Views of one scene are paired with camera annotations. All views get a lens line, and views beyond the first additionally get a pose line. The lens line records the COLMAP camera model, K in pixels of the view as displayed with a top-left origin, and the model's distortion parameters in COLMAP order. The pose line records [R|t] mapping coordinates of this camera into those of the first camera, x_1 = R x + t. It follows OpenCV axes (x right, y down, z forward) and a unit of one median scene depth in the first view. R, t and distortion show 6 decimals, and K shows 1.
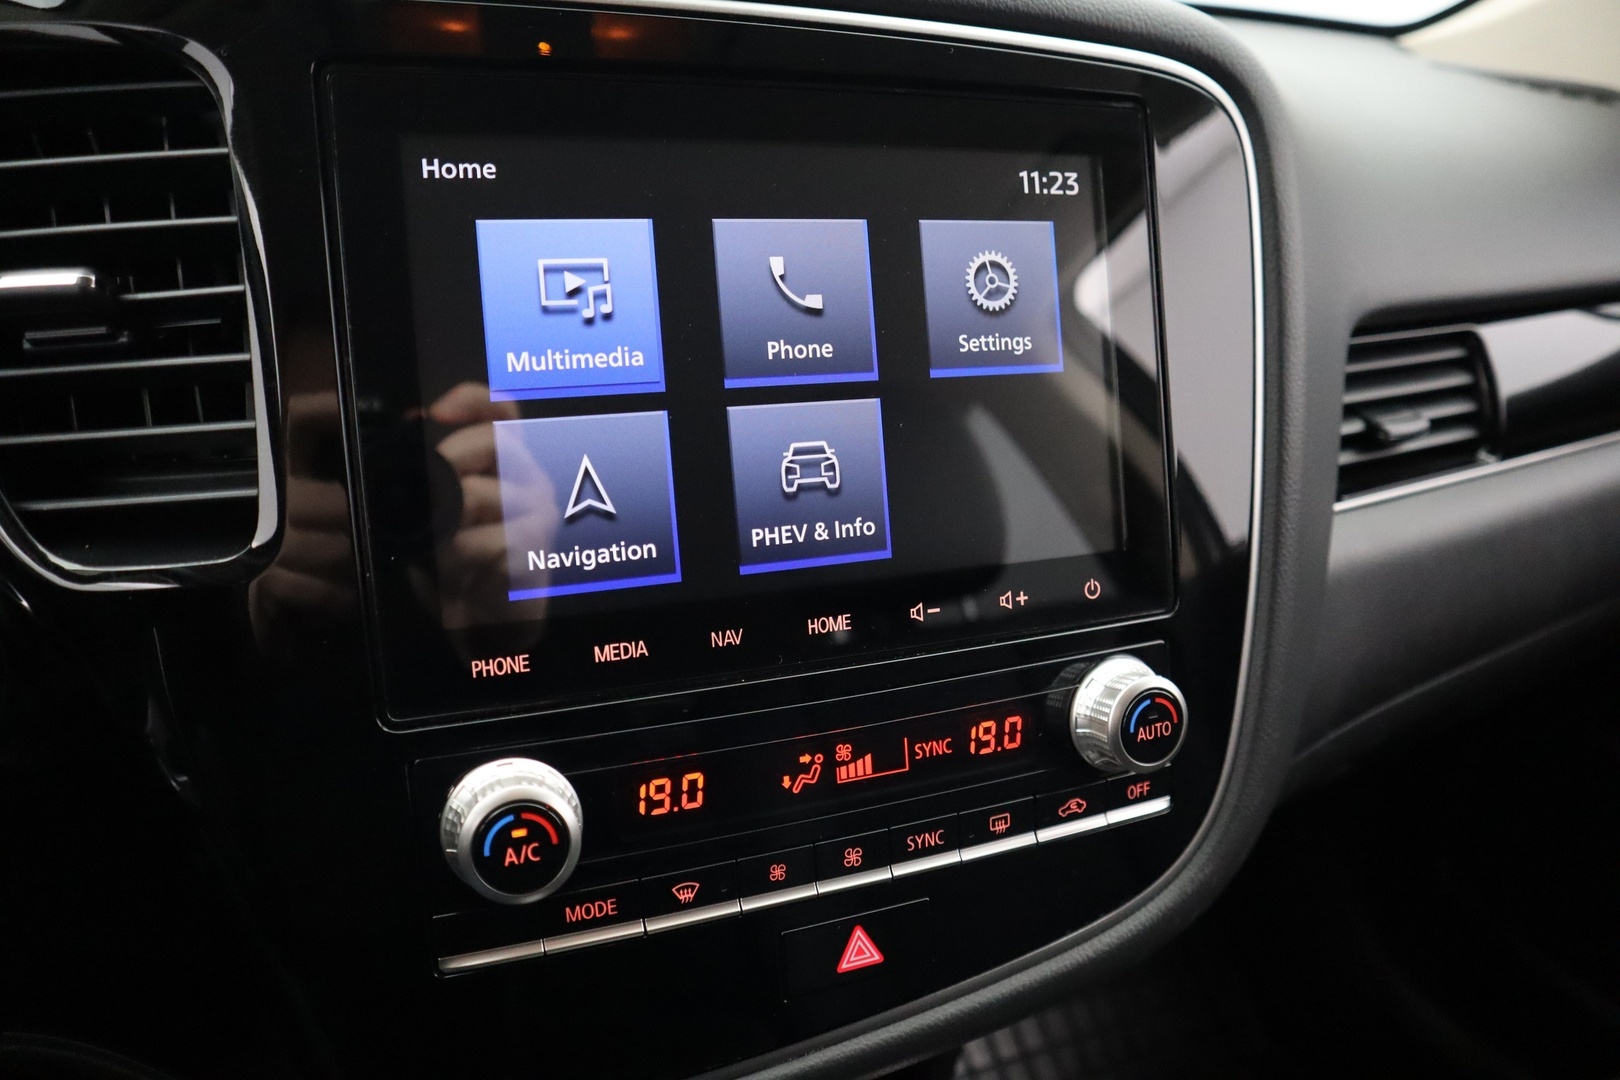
lens RADIAL K [[1179.3, 0, 810.0], [0, 1179.3, 540.0], [0, 0, 1]] dist [-0.115684, 0.066721]
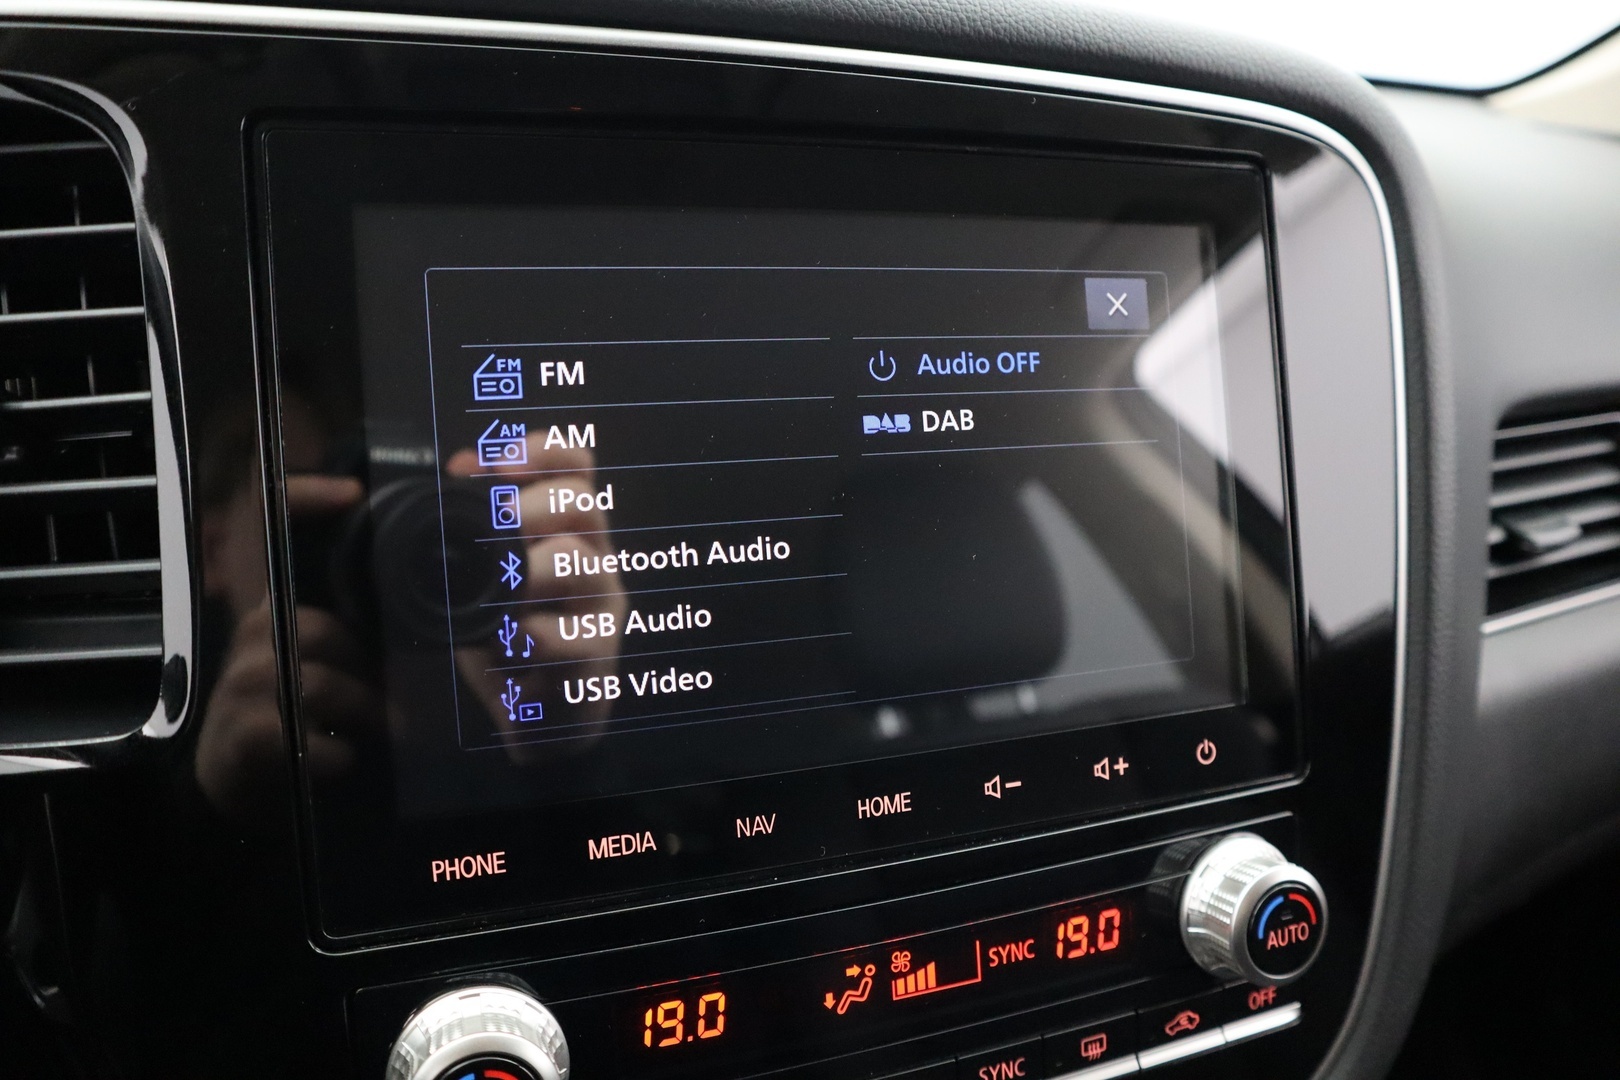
lens RADIAL K [[1179.3, 0, 810.0], [0, 1179.3, 540.0], [0, 0, 1]] dist [-0.115684, 0.066721]
pose [[0.998944, 0.004846, -0.045678, 0.001420], [-0.007501, 0.998281, -0.058129, -0.059929], [0.045318, 0.058410, 0.997263, 0.182605]]
